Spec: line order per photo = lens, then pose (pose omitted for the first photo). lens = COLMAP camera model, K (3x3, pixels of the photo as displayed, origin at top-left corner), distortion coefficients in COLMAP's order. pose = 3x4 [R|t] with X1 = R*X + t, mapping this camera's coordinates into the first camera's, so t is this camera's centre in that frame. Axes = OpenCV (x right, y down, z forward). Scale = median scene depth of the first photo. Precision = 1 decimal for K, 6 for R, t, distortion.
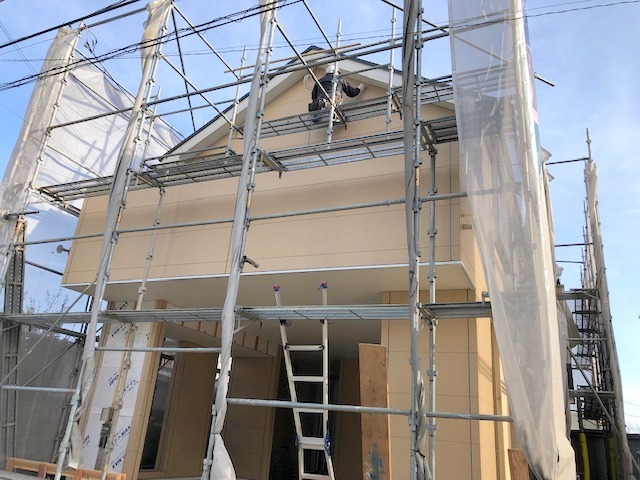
lens RADIAL K [[519.3, 0, 320.0], [0, 519.3, 240.0], [0, 0, 1]] dist [0.032997, -0.003556]
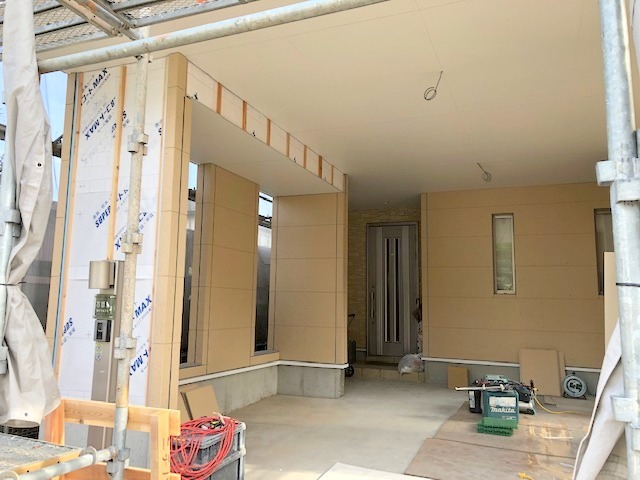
lens RADIAL K [[519.3, 0, 320.0], [0, 519.3, 240.0], [0, 0, 1]] dist [0.032997, -0.003556]
pose [[0.997356, -0.056796, 0.045325, -0.235722], [0.044581, 0.970836, 0.235561, 0.203943], [-0.057382, -0.232918, 0.970802, 0.552159]]
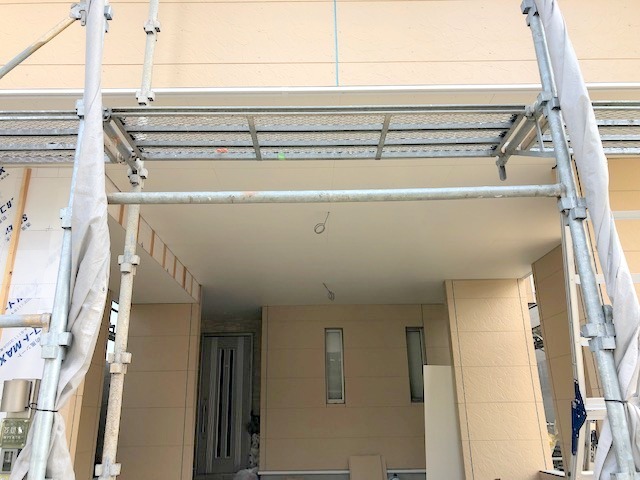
lens RADIAL K [[521.9, 0, 320.0], [0, 521.9, 240.0], [0, 0, 1]] dist [0.011170, 0.002710]
pose [[0.899166, 0.045224, 0.435264, -0.379044], [-0.065732, 0.997319, 0.032168, 0.180985], [-0.432642, -0.057535, 0.899728, 0.530412]]
